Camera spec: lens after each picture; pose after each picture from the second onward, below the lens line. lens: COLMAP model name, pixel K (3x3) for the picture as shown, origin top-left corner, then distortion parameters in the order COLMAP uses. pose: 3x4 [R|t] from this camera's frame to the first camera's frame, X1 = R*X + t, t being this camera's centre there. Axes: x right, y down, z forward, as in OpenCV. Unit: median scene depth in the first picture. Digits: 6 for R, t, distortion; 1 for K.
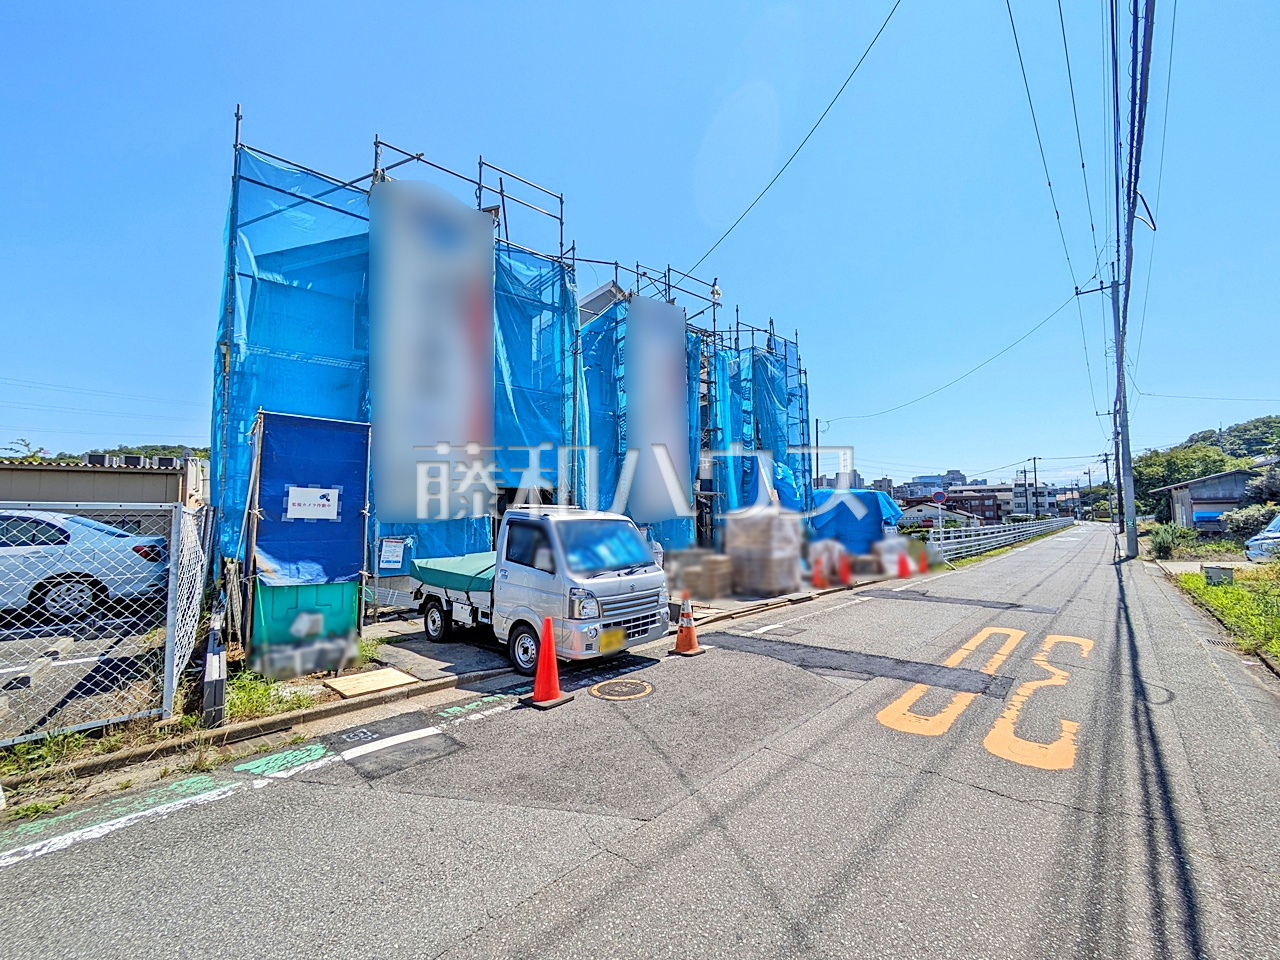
lens RADIAL K [[505.2, 0, 638.3], [0, 505.2, 478.9], [0, 0, 1]] dist [-0.004914, 0.002998]
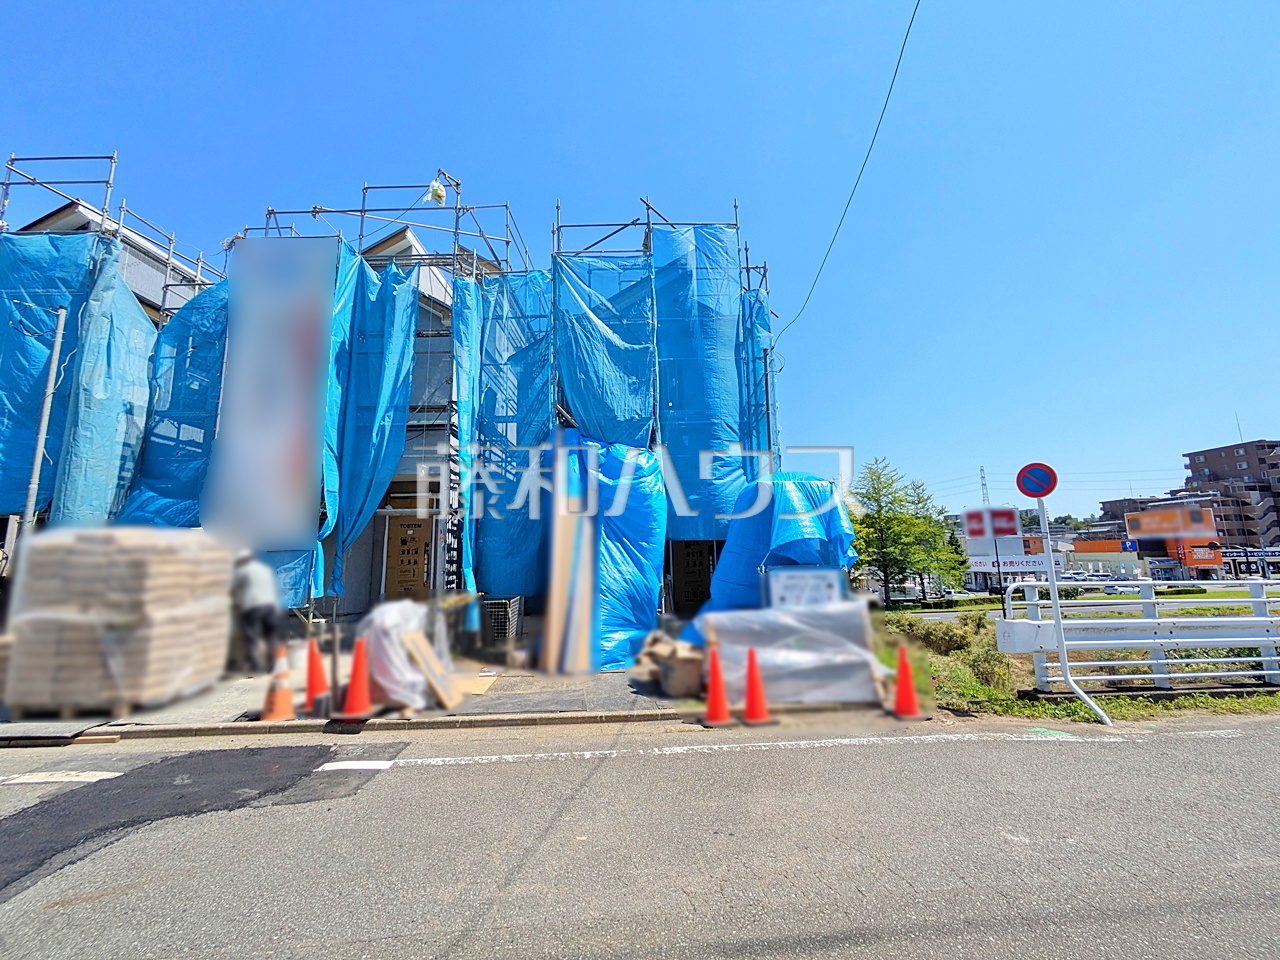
lens RADIAL K [[505.2, 0, 637.8], [0, 505.2, 480.8], [0, 0, 1]] dist [-0.004914, 0.002998]
pose [[0.768504, -0.098112, -0.632278, 1.243274], [0.055220, 0.994657, -0.087227, 0.102522], [0.637458, 0.032120, 0.769815, 1.206850]]
